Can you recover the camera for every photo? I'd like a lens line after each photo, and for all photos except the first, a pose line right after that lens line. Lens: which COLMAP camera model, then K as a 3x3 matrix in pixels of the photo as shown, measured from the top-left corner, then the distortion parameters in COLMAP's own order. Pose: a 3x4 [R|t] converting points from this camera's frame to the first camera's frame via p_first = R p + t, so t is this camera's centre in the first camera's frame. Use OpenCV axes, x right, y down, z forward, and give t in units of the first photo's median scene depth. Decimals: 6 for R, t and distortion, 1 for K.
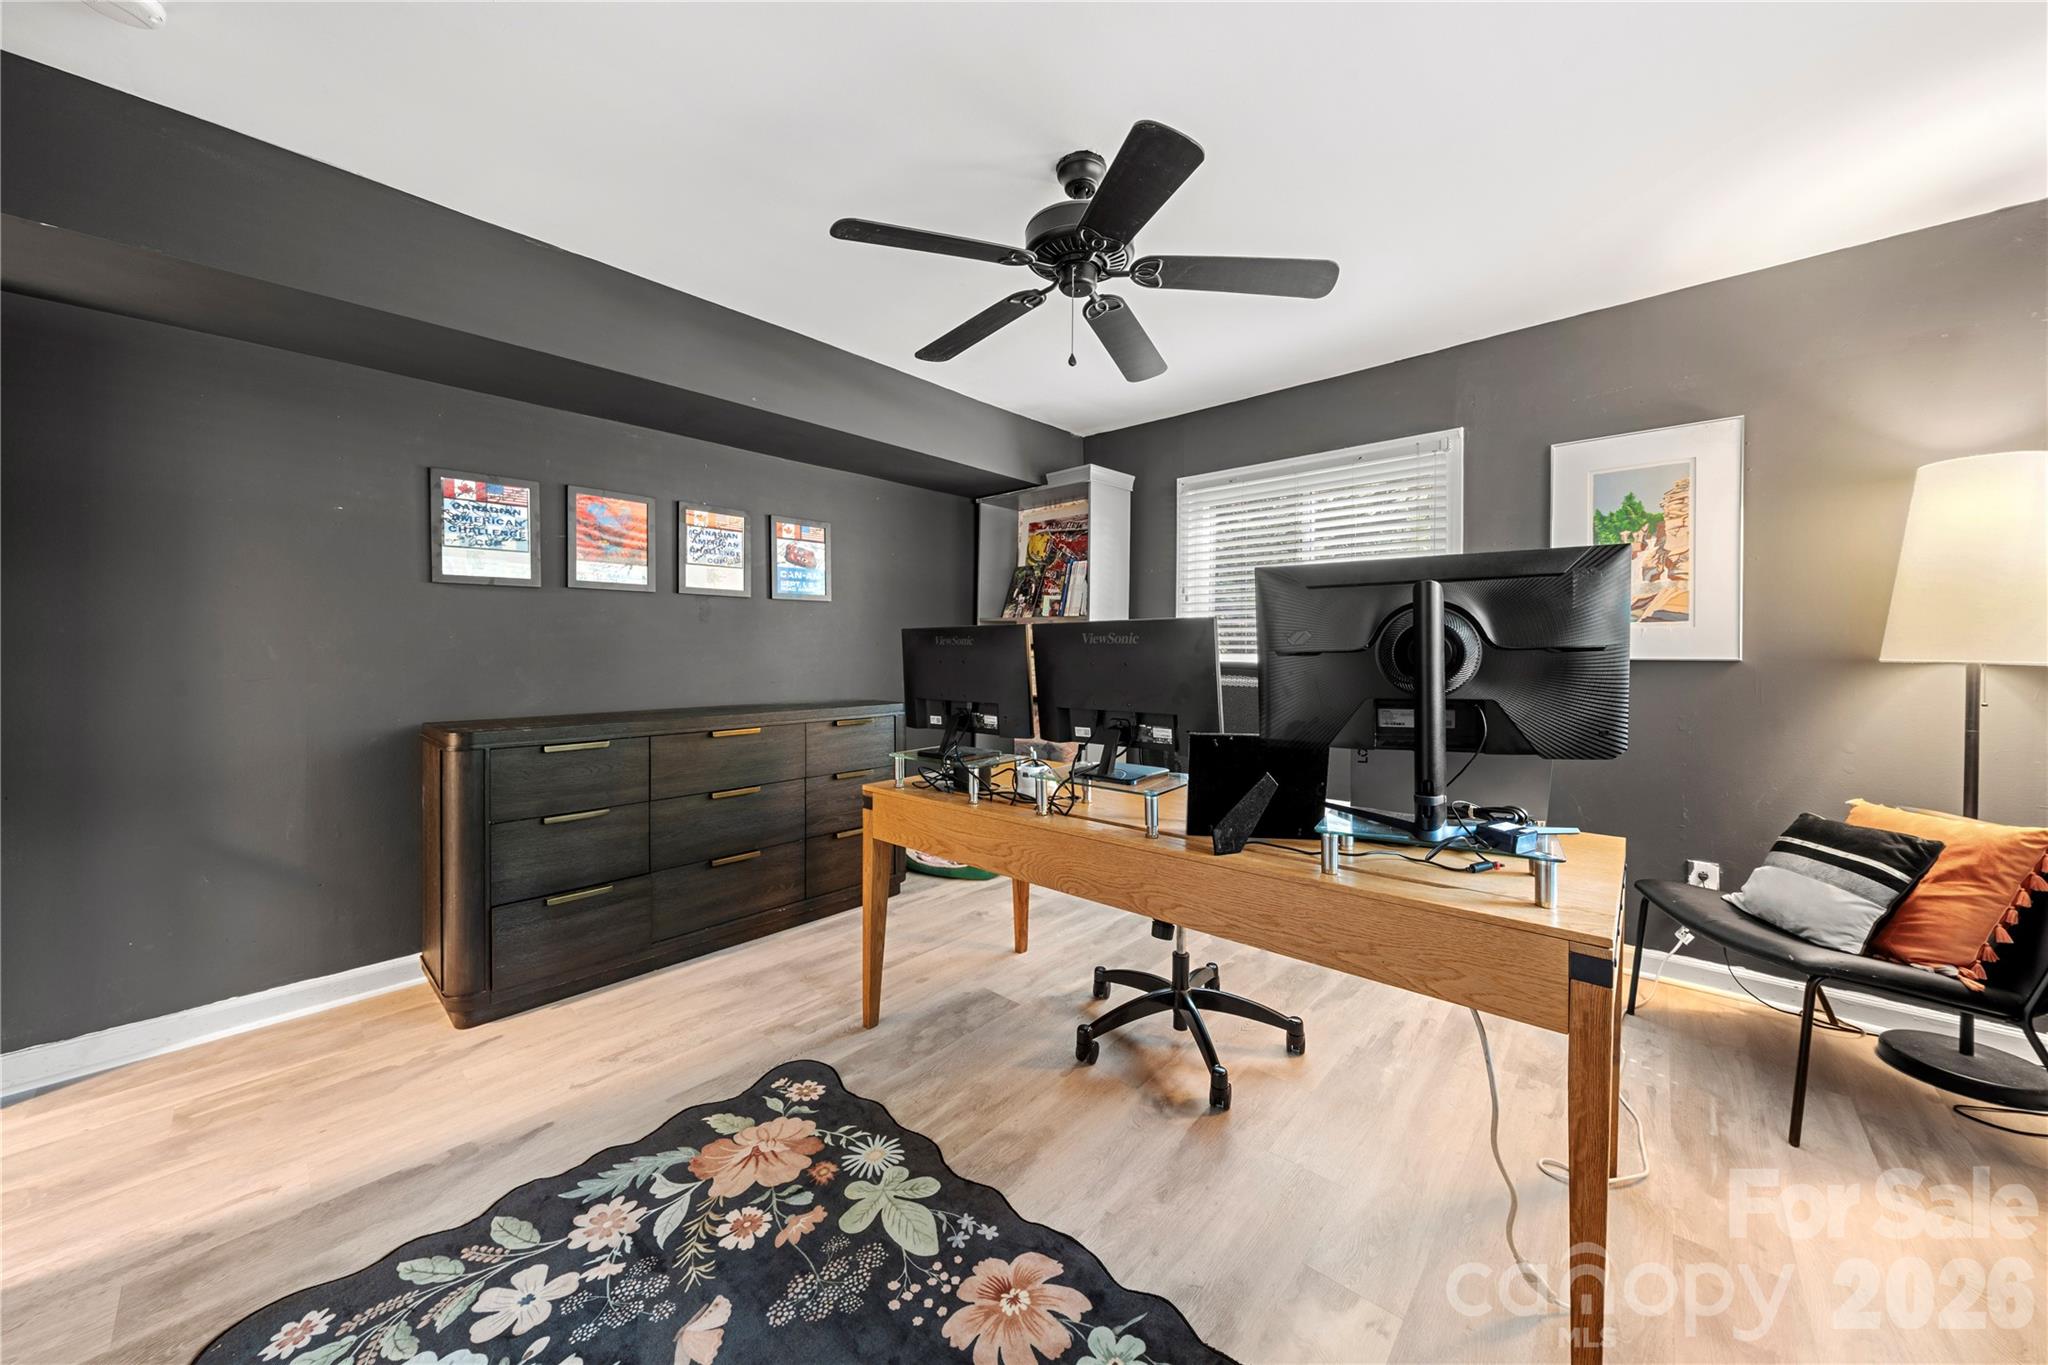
lens RADIAL K [[711.9, 0, 1013.6], [0, 711.9, 647.2], [0, 0, 1]] dist [-0.005173, 0.000137]
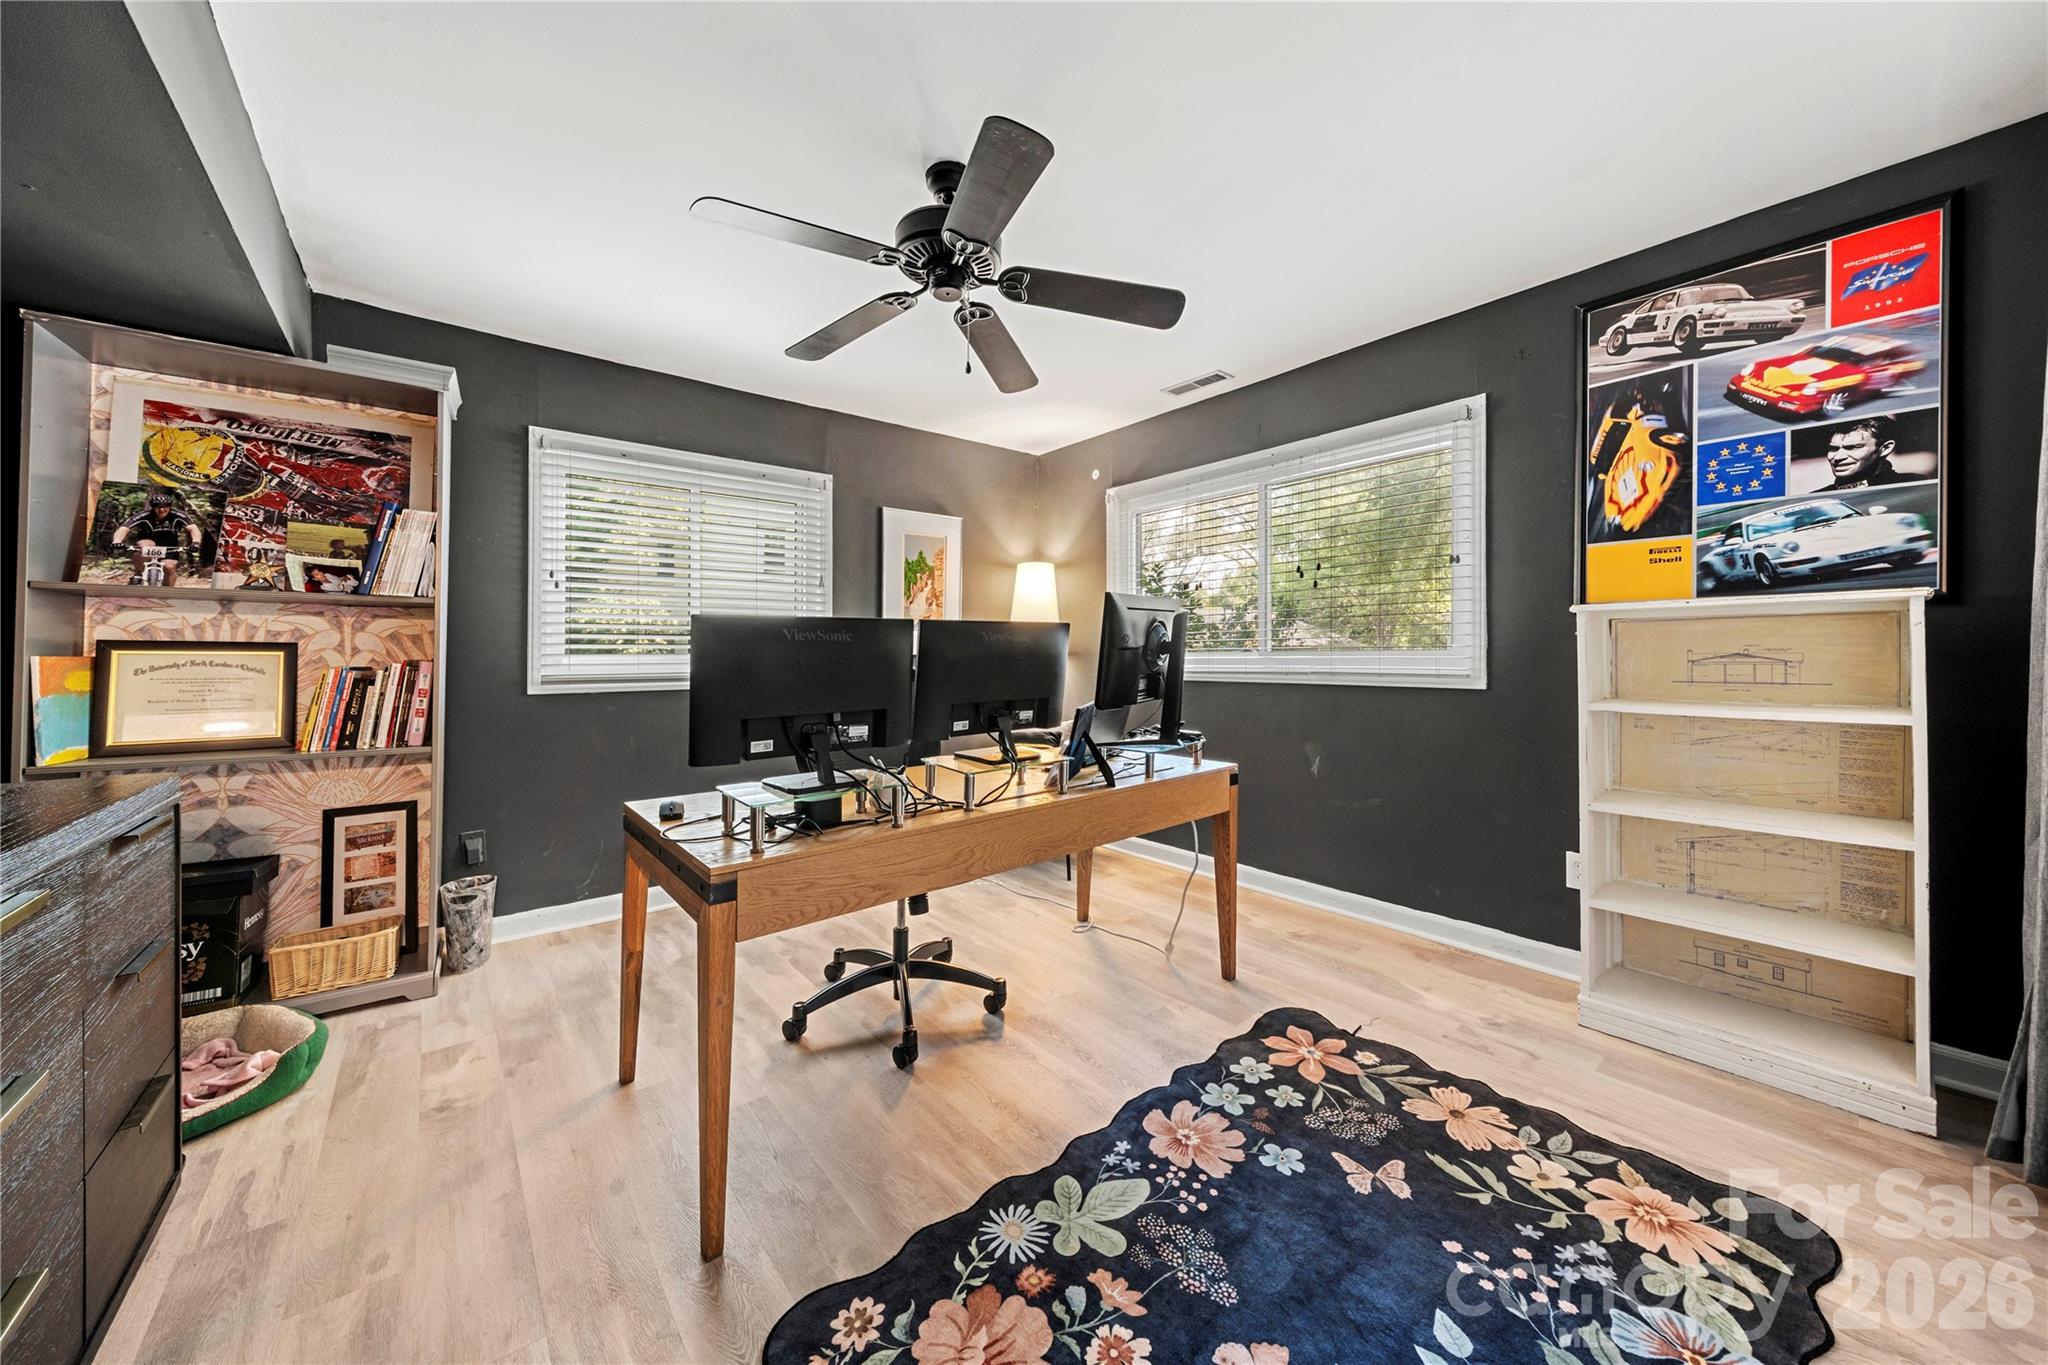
lens RADIAL K [[711.9, 0, 1013.9], [0, 711.9, 650.7], [0, 0, 1]] dist [-0.005173, 0.000137]
pose [[0.136532, -0.002490, 0.990633, -1.098763], [0.001282, 0.999996, 0.002337, 0.007632], [-0.990635, 0.000951, 0.136535, 0.923131]]
